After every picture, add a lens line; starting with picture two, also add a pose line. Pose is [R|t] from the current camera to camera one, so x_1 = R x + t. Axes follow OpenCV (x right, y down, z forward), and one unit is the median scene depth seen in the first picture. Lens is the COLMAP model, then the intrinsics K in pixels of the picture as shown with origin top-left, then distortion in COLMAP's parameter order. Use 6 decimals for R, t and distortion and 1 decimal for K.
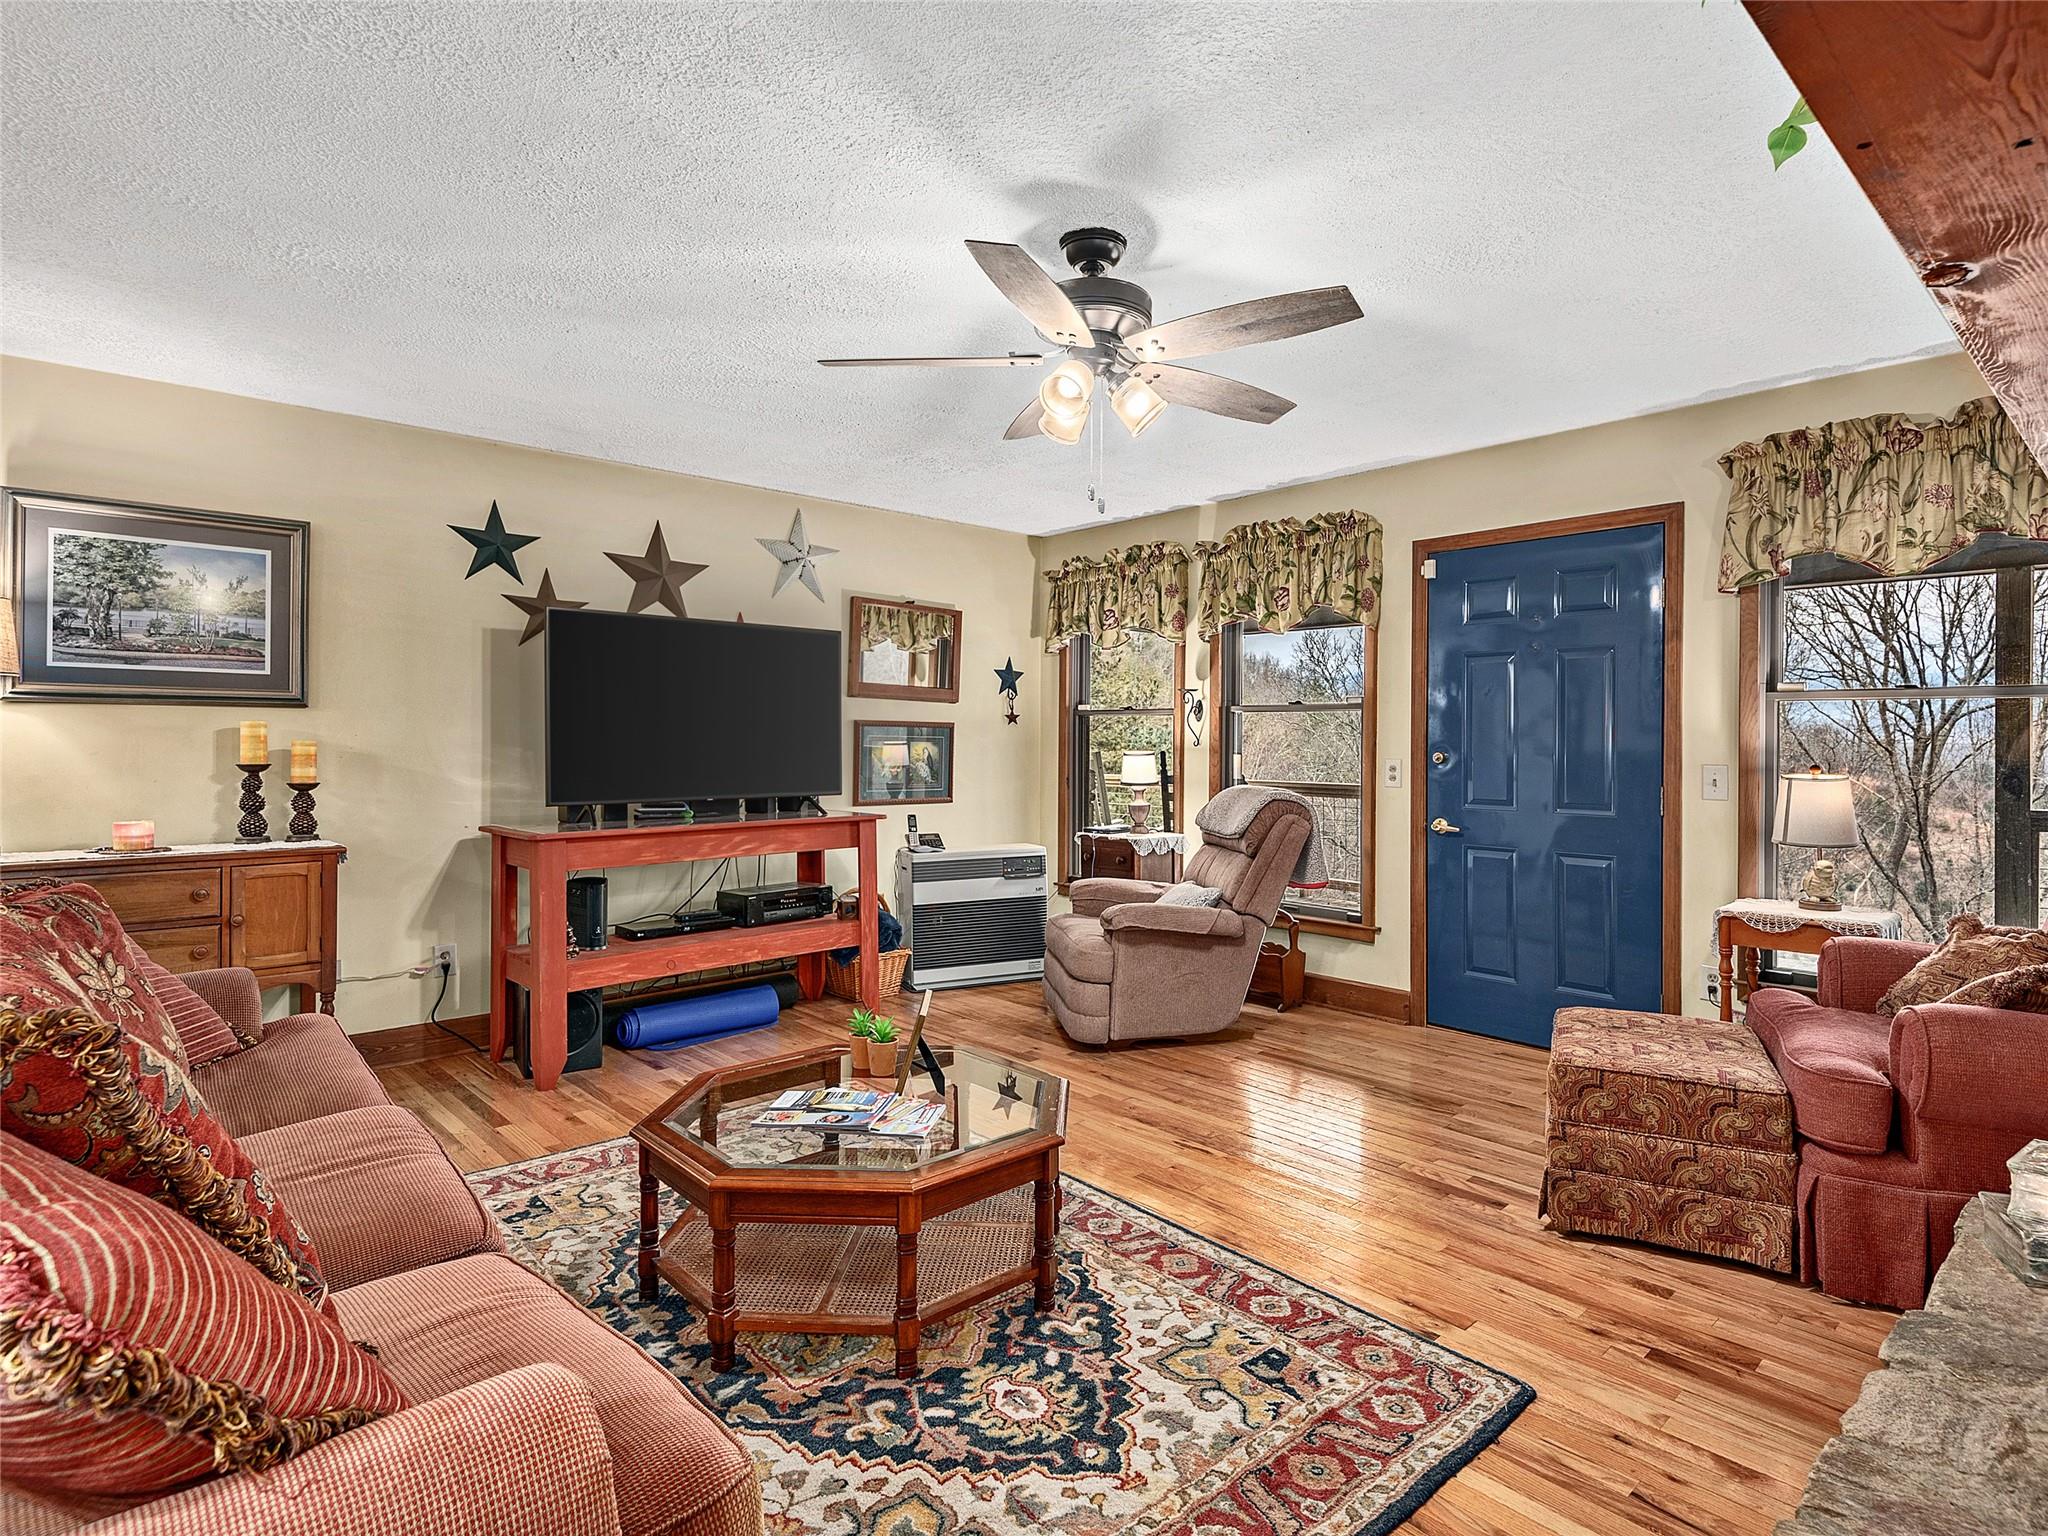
lens RADIAL K [[1083.2, 0, 1028.0], [0, 1083.2, 722.1], [0, 0, 1]] dist [0.042877, -0.000443]
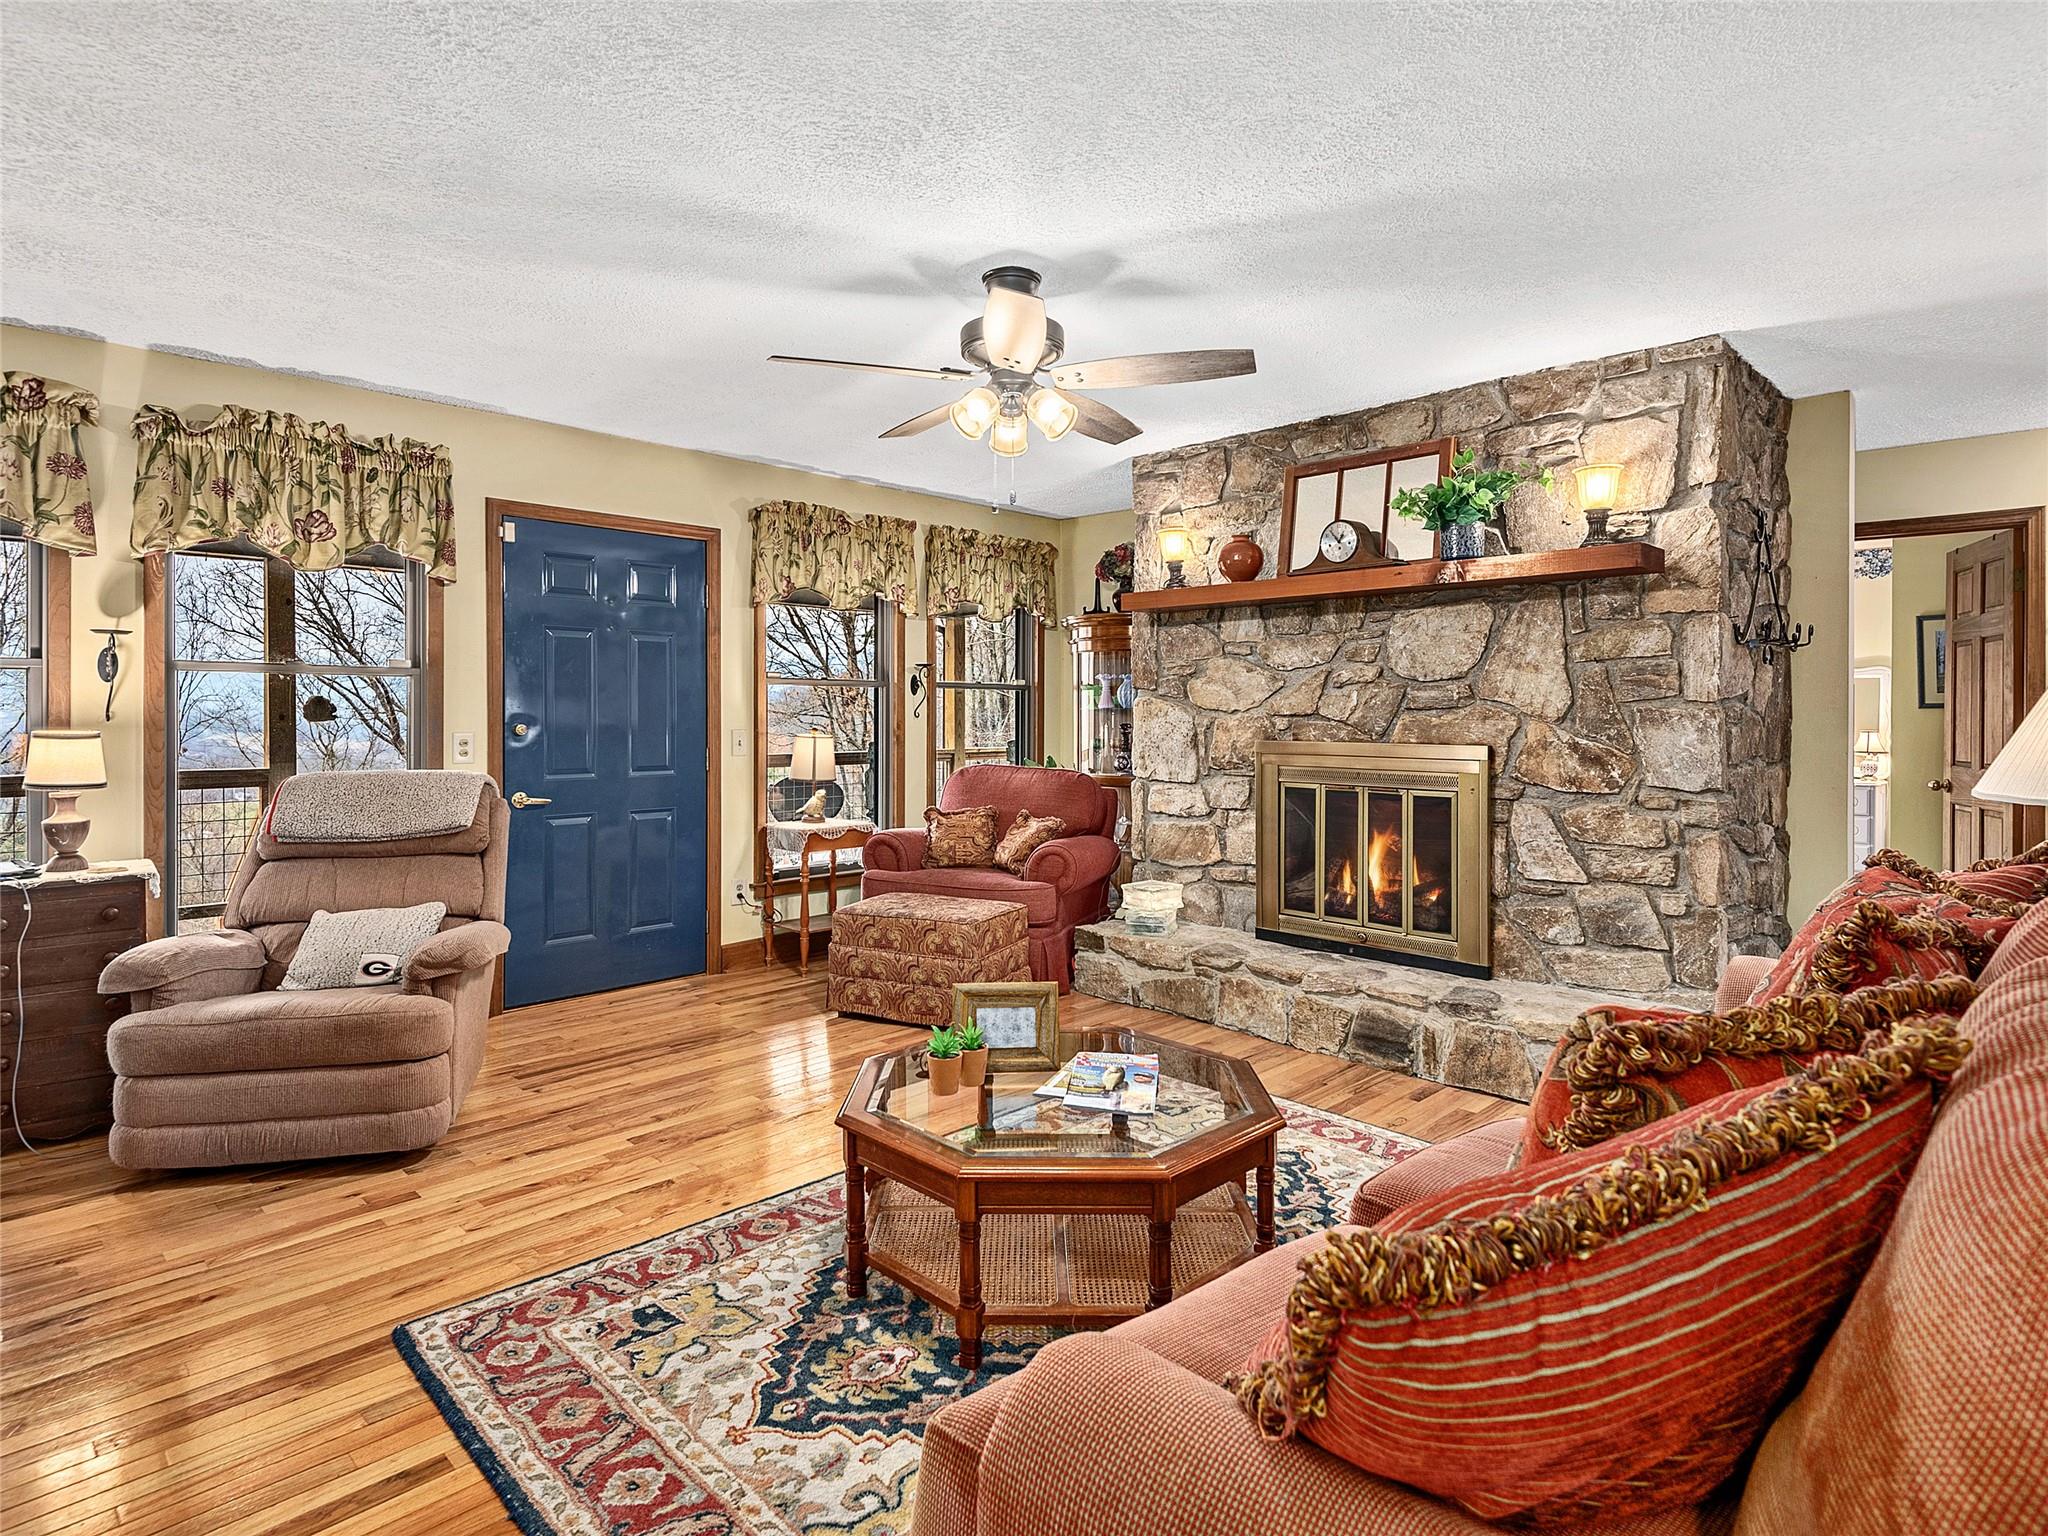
lens RADIAL K [[1083.2, 0, 1028.0], [0, 1083.2, 722.1], [0, 0, 1]] dist [0.042877, -0.000443]
pose [[-0.040900, -0.009726, 0.999116, -0.555271], [-0.012982, 0.999873, 0.009202, 0.009577], [-0.999079, -0.012594, -0.041021, 0.536589]]
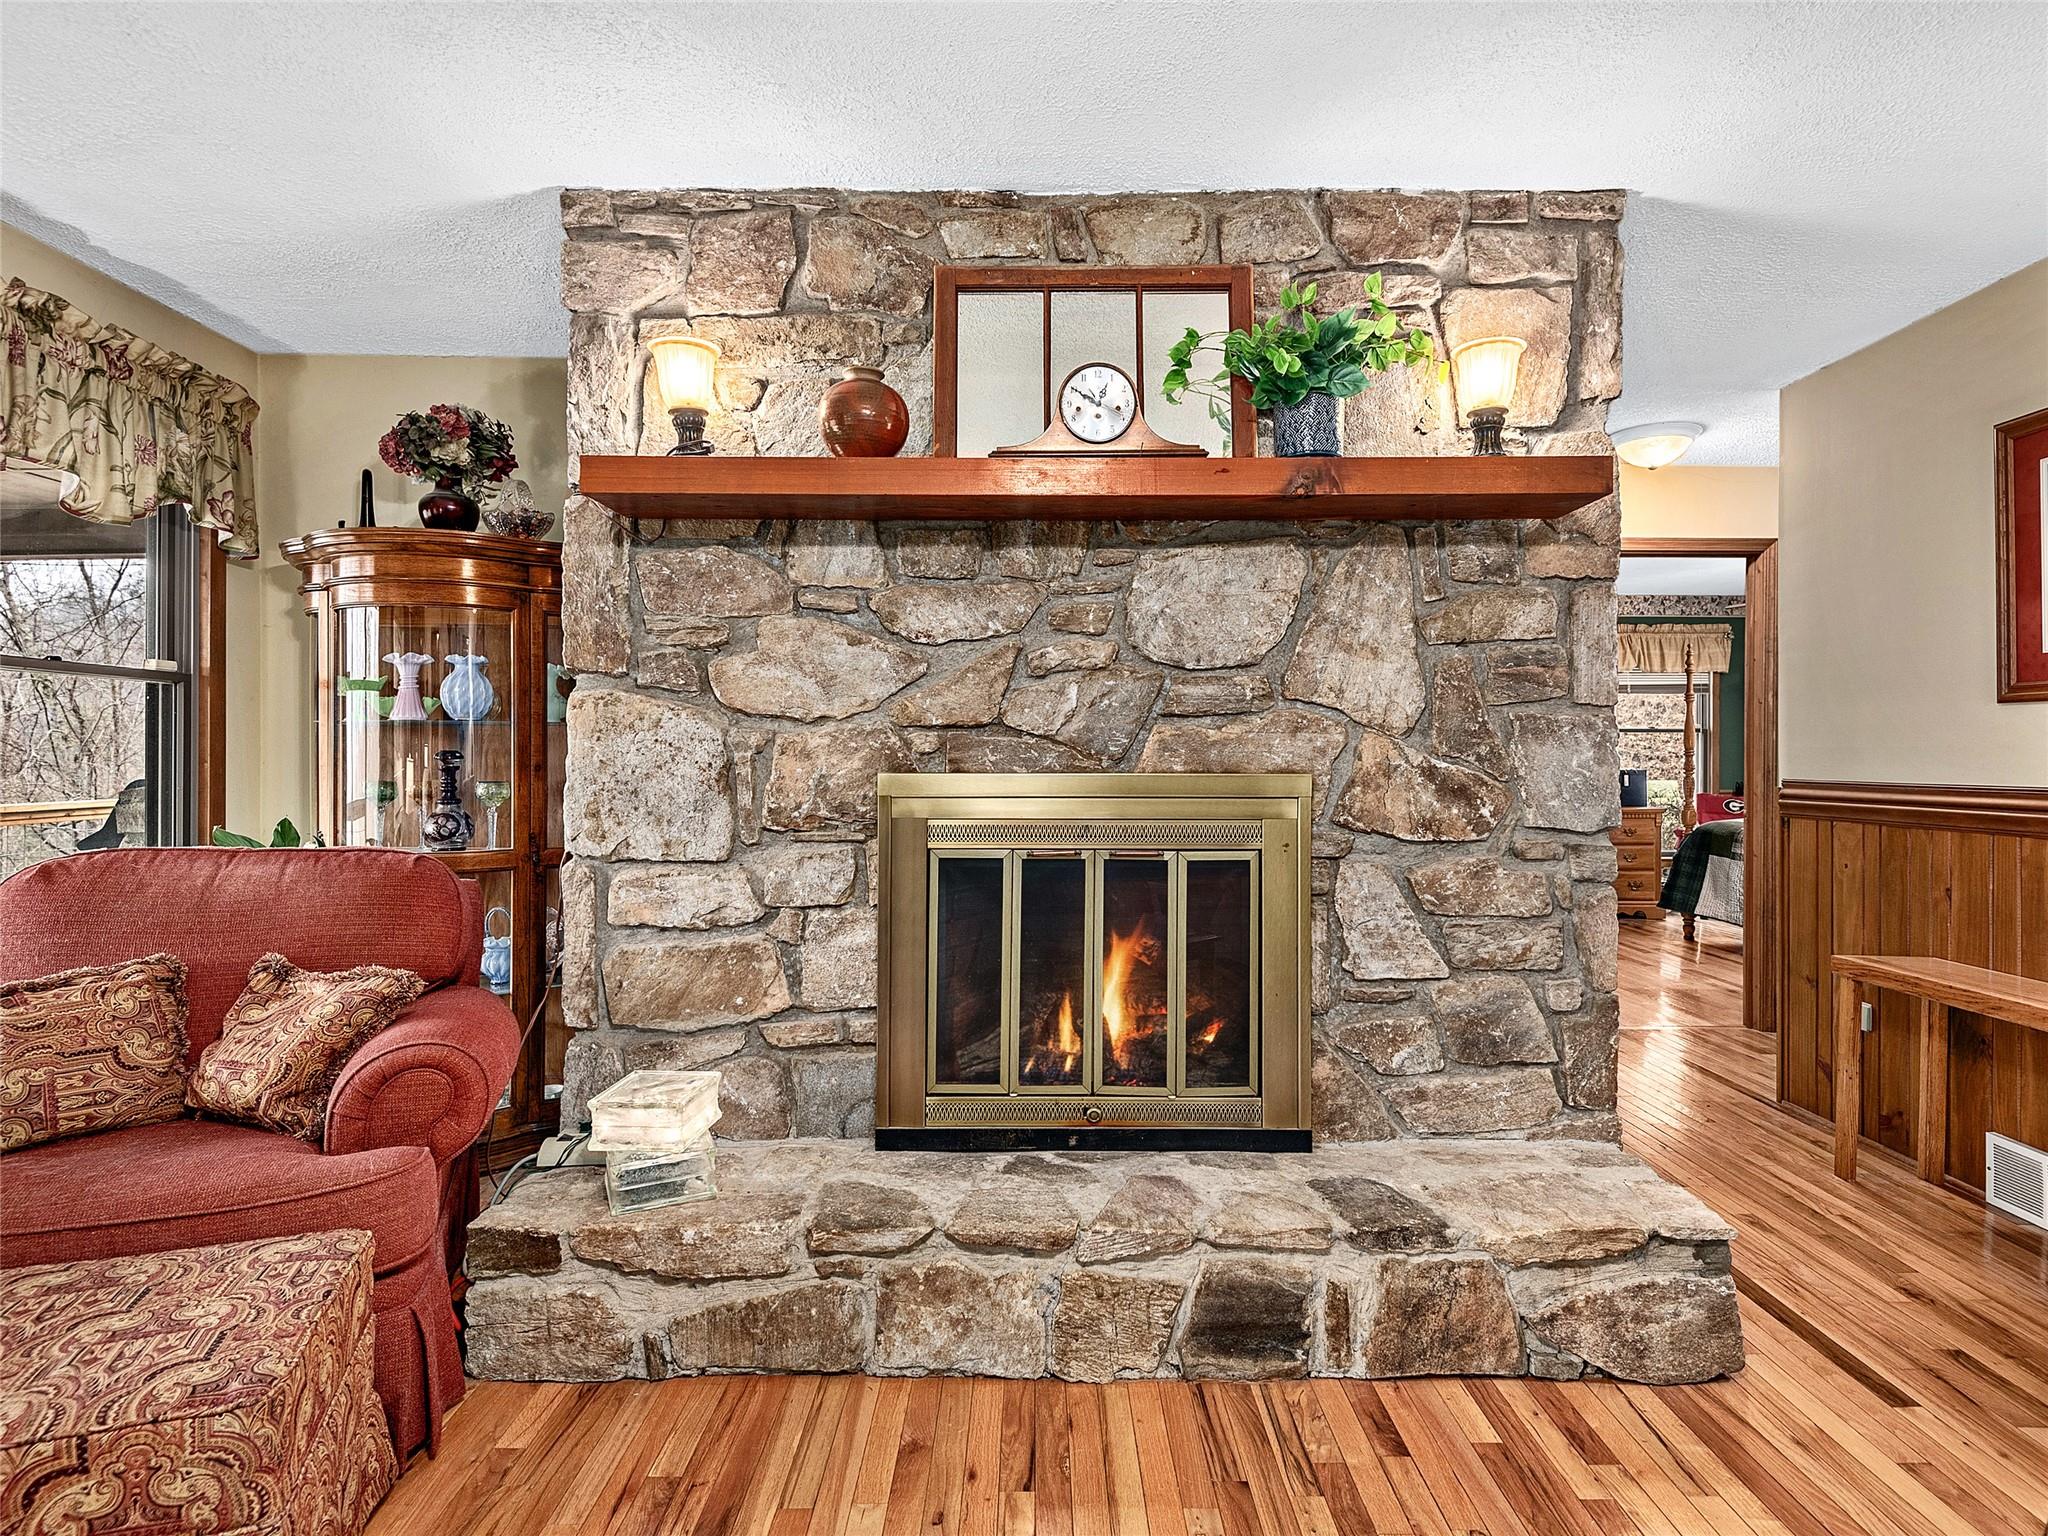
lens RADIAL K [[1036.8, 0, 1026.9], [0, 1036.8, 756.1], [0, 0, 1]] dist [0.042315, -0.029620]
pose [[-0.735911, -0.001595, 0.677077, 0.004985], [-0.008601, 0.999939, -0.006993, 0.026314], [-0.677024, -0.010969, -0.735879, 0.604113]]
